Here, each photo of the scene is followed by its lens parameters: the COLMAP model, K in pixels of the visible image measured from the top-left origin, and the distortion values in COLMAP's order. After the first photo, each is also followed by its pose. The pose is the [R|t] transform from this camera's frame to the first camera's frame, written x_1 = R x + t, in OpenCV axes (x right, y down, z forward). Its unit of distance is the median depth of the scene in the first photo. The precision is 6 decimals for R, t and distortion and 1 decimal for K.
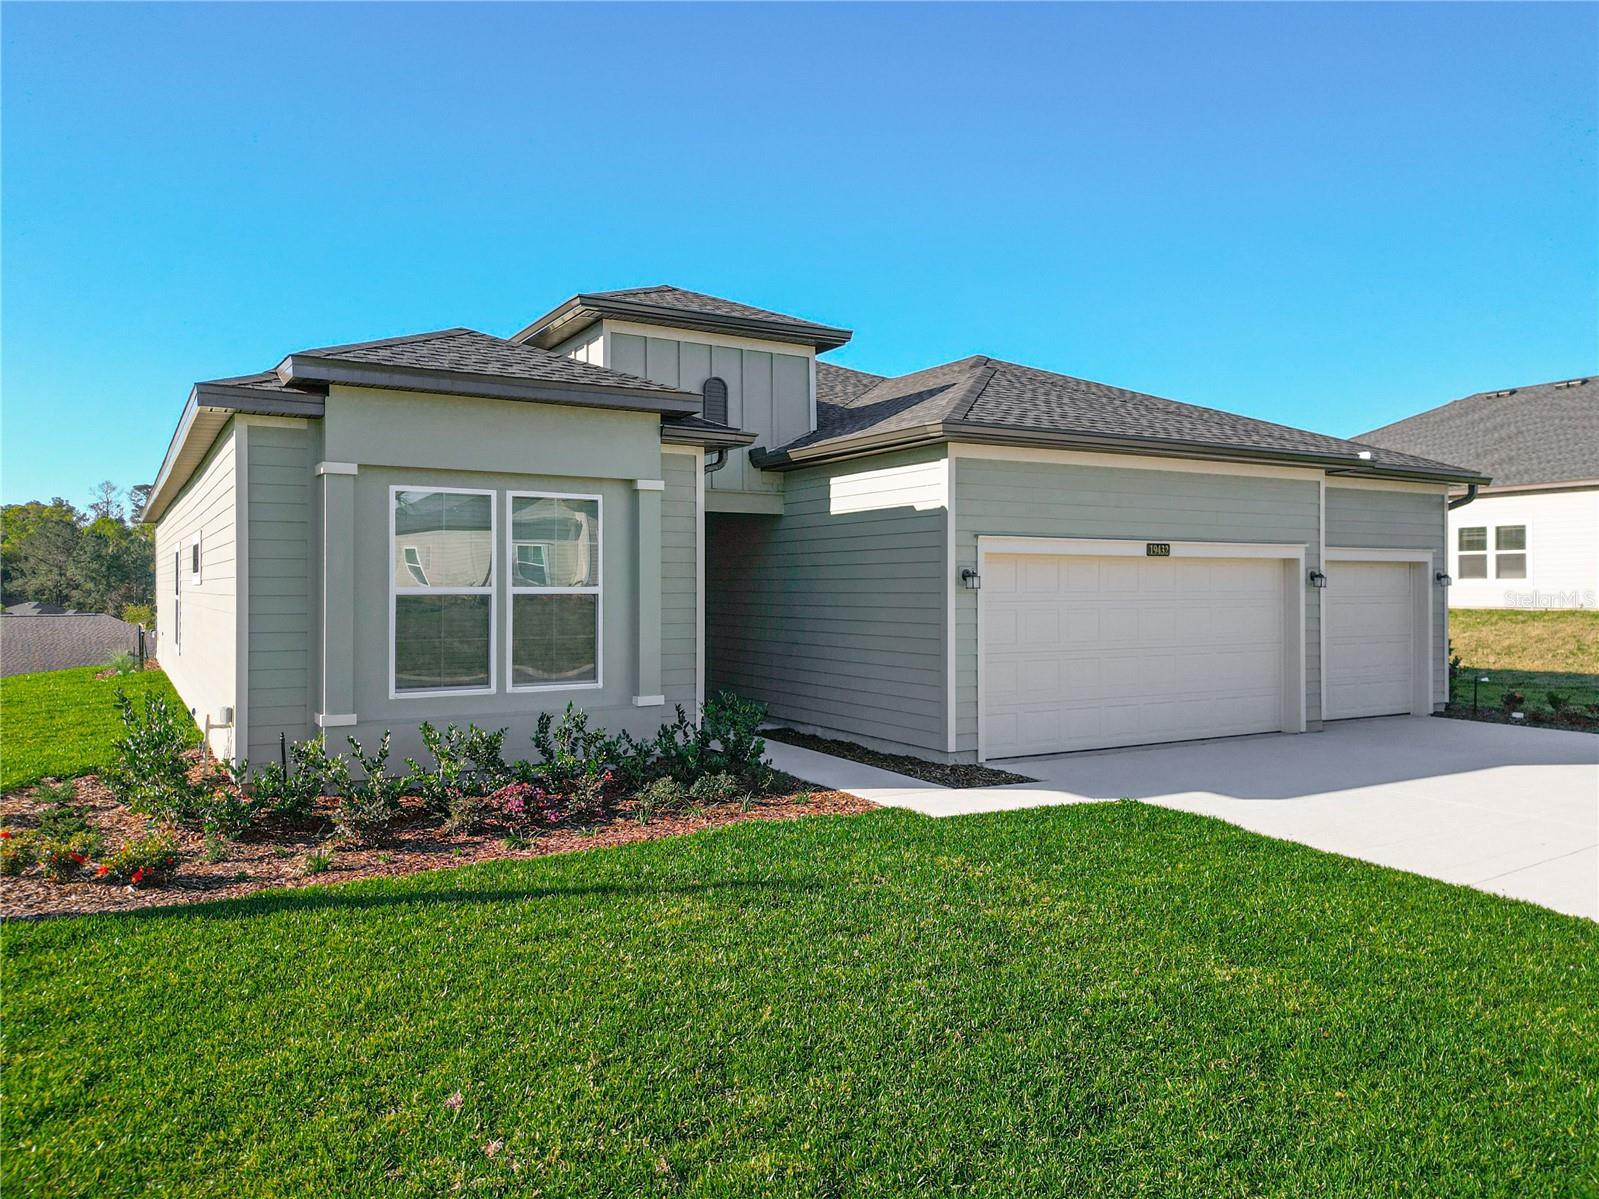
lens RADIAL K [[1152.8, 0, 849.7], [0, 1152.8, 591.5], [0, 0, 1]] dist [0.049960, -0.000575]
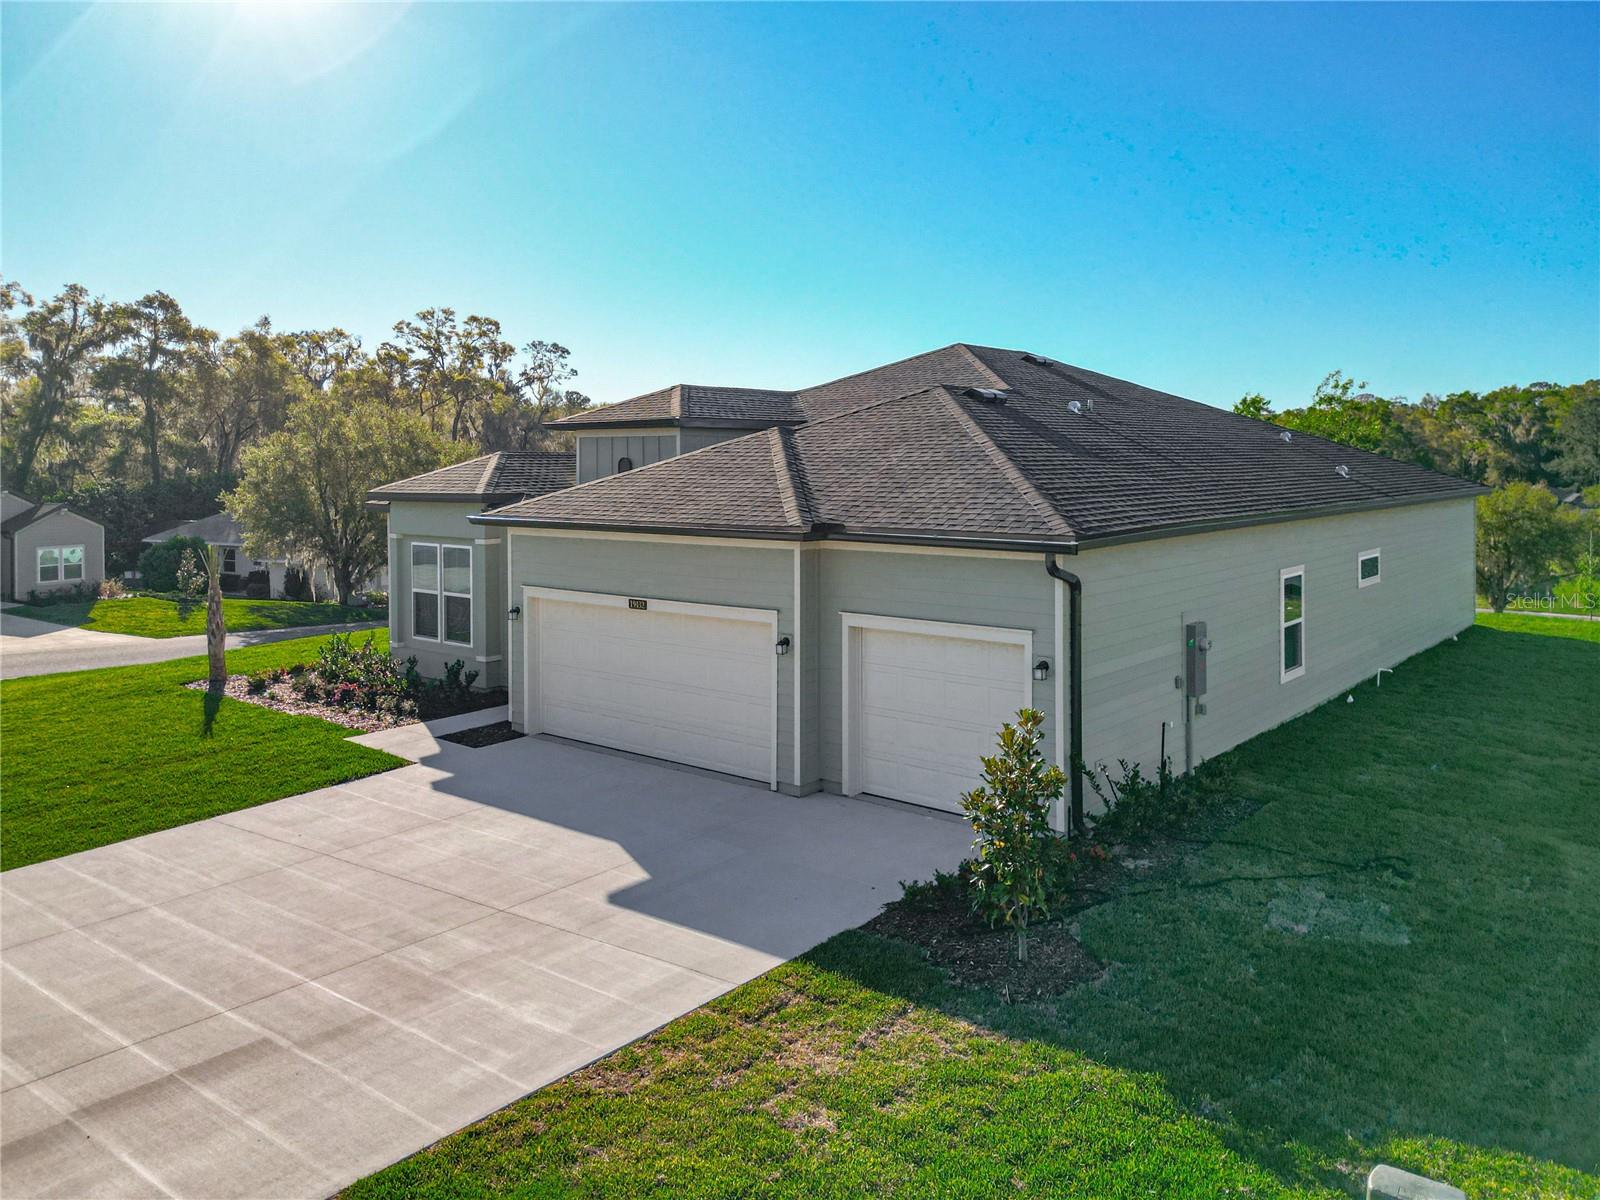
lens RADIAL K [[1153.5, 0, 850.3], [0, 1153.5, 592.0], [0, 0, 1]] dist [0.049960, -0.000575]
pose [[0.339634, 0.105516, -0.934620, 1.744320], [-0.000532, 0.993709, 0.111994, -0.218512], [0.940557, -0.037540, 0.337554, 0.922344]]
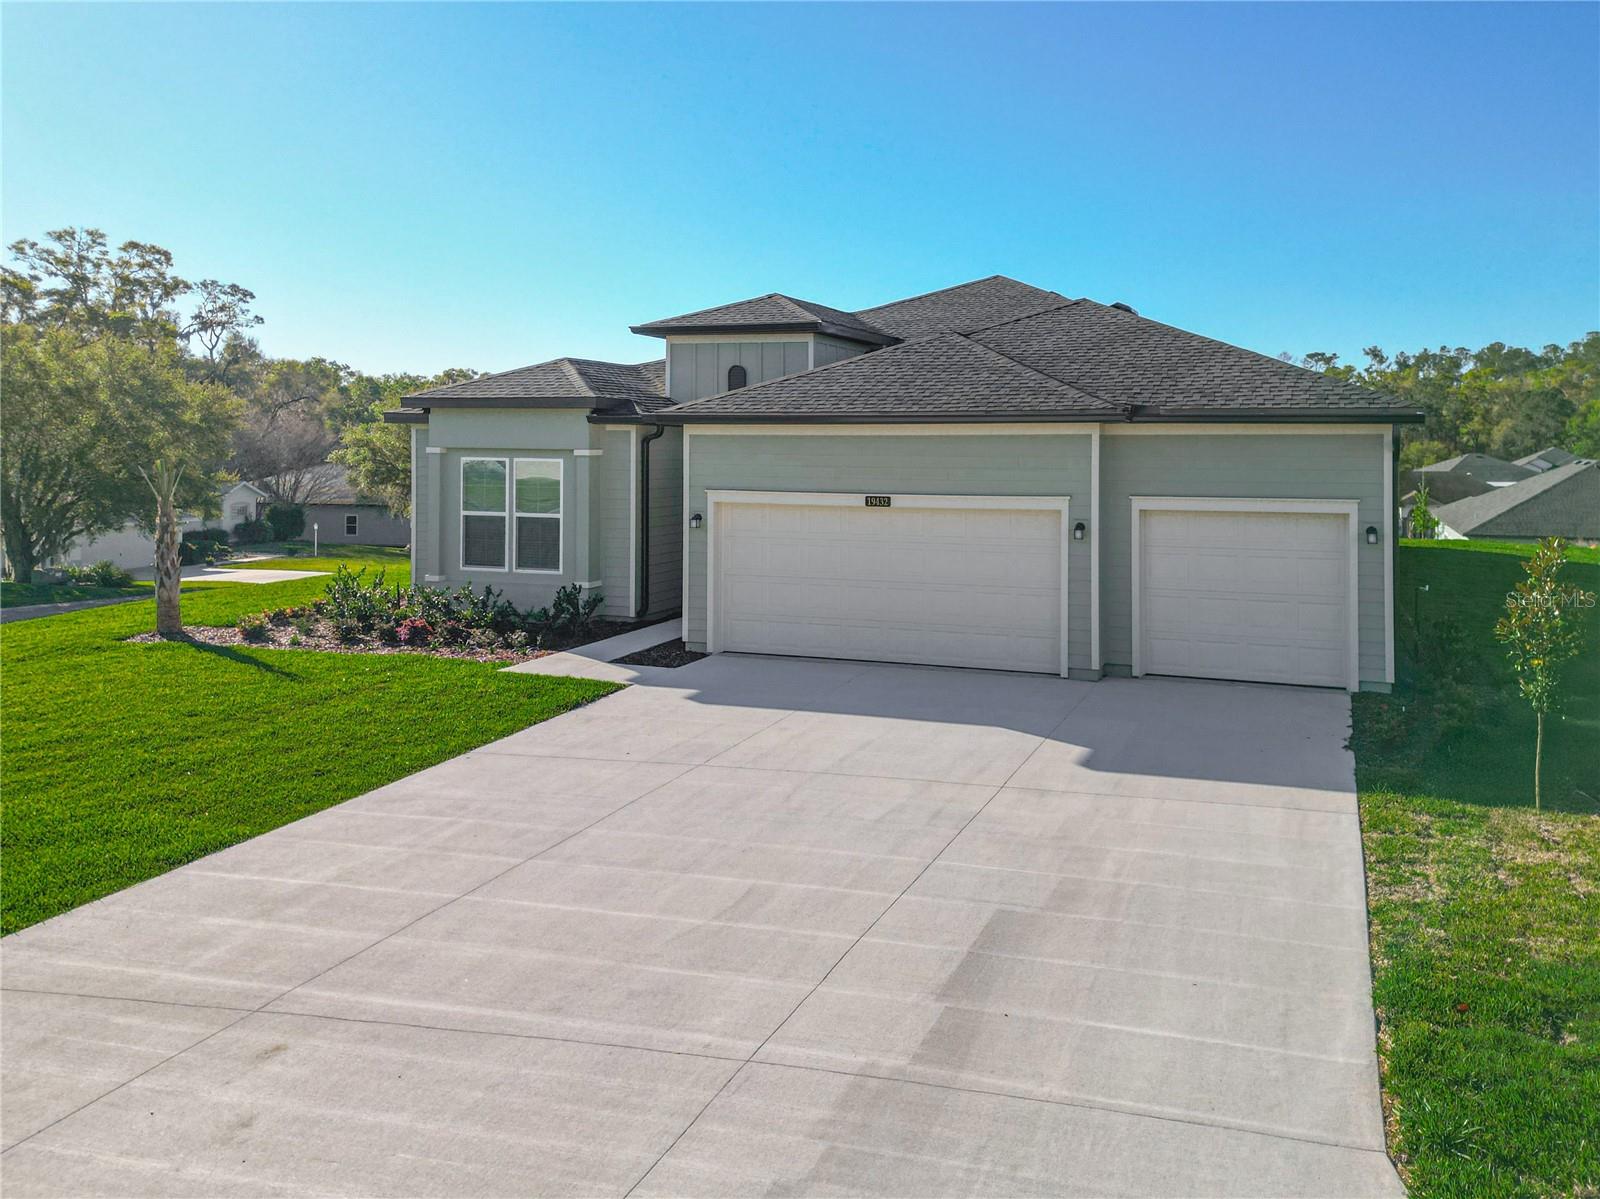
lens RADIAL K [[1114.7, 0, 987.3], [0, 1114.7, 515.8], [0, 0, 1]] dist [0.111463, -0.027168]
pose [[0.651145, 0.056081, -0.756878, 1.403162], [-0.008790, 0.997757, 0.066367, -0.113738], [0.758902, -0.036561, 0.650177, 0.391628]]
